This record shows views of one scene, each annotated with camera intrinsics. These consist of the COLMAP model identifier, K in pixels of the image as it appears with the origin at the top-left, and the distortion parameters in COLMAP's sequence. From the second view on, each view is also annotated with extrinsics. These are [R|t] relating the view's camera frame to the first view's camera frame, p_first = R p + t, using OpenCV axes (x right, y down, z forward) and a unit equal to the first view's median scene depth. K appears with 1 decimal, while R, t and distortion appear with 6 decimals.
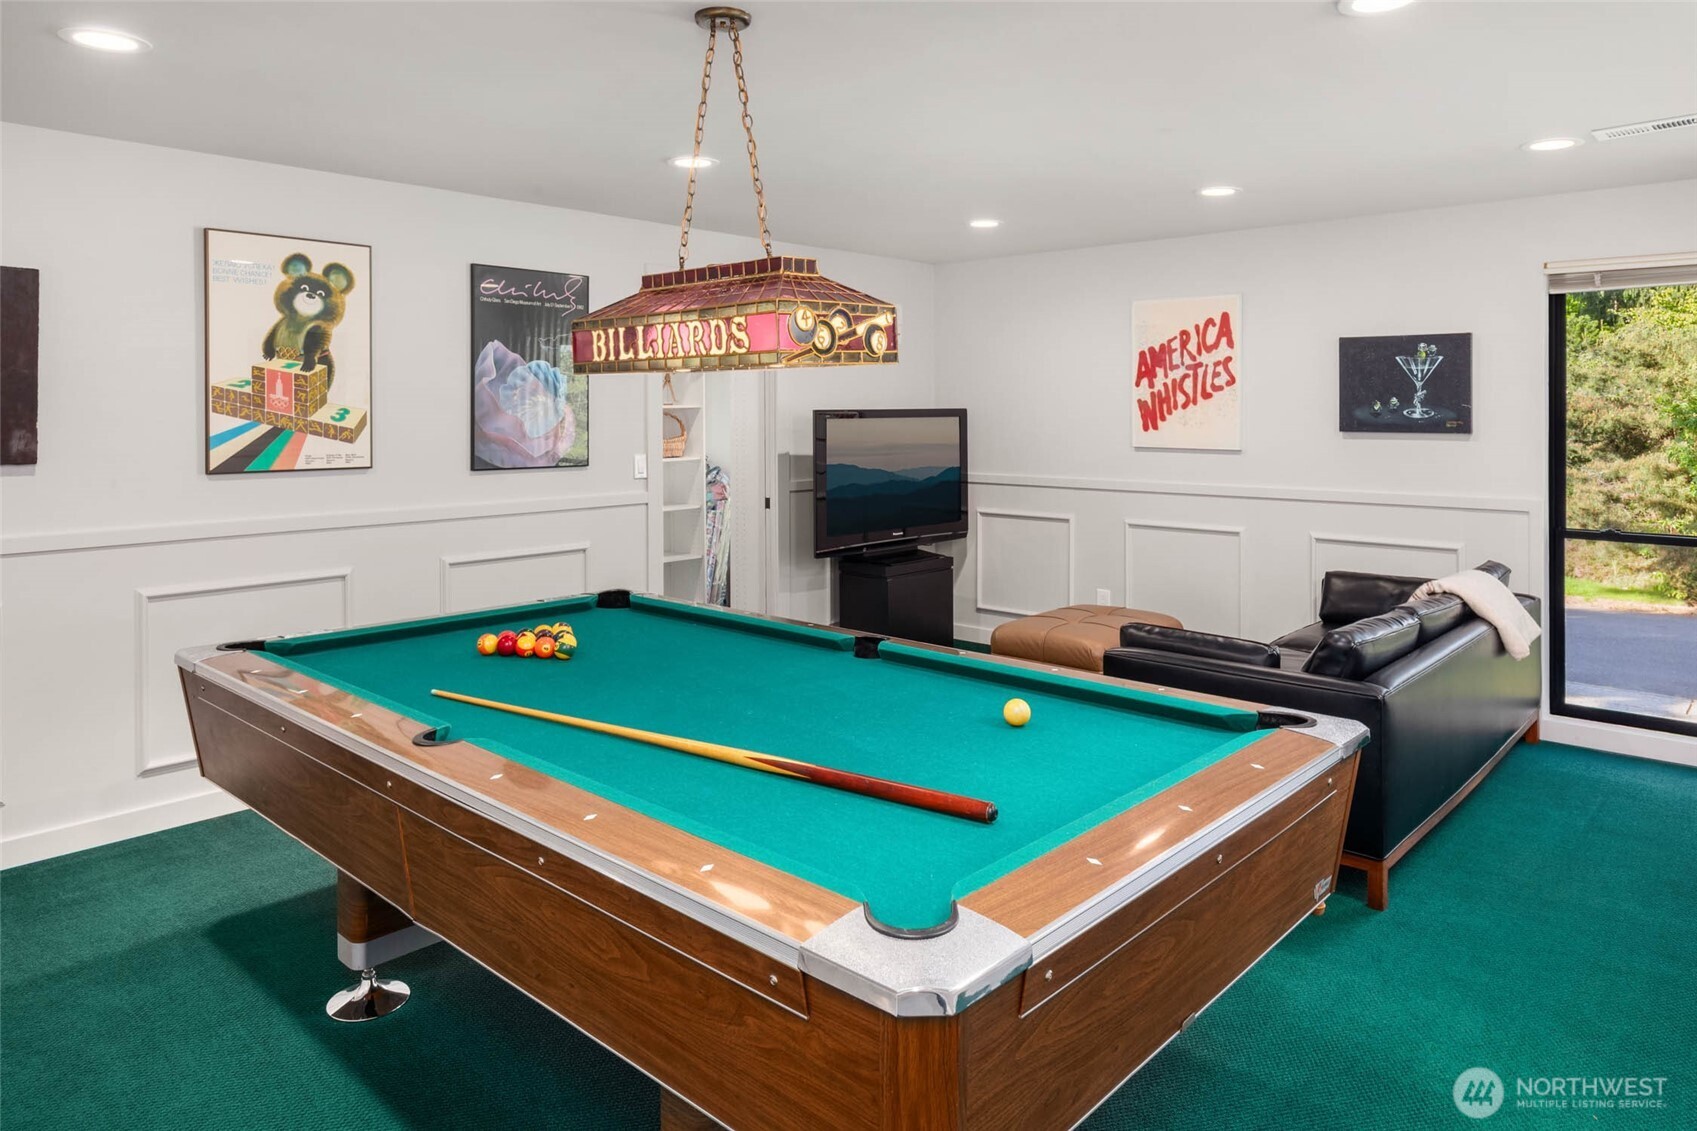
lens RADIAL K [[1089.5, 0, 844.1], [0, 1089.5, 420.0], [0, 0, 1]] dist [0.000176, -0.002955]
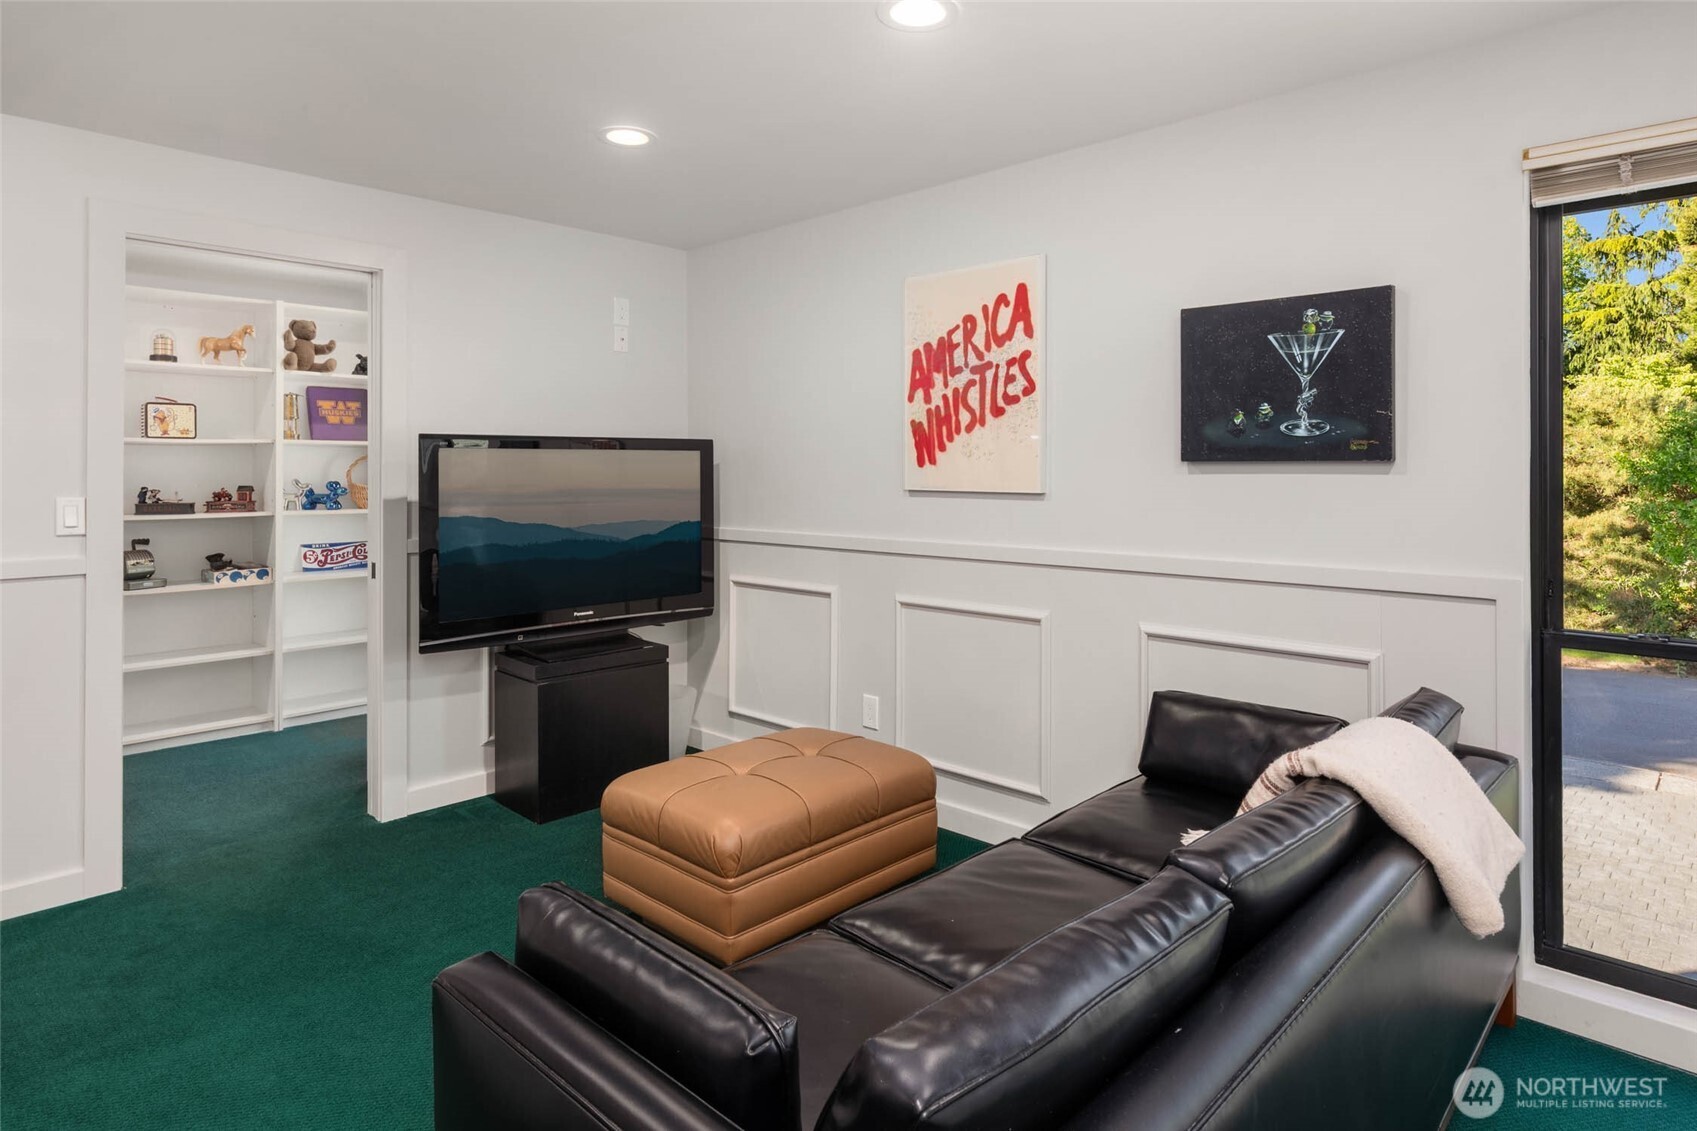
lens RADIAL K [[962.0, 0, 851.7], [0, 962.0, 476.3], [0, 0, 1]] dist [0.002059, 0.002024]
pose [[0.999858, 0.001562, -0.016802, 0.253592], [-0.001656, 0.999983, -0.005608, 0.020362], [0.016793, 0.005635, 0.999843, 0.413374]]
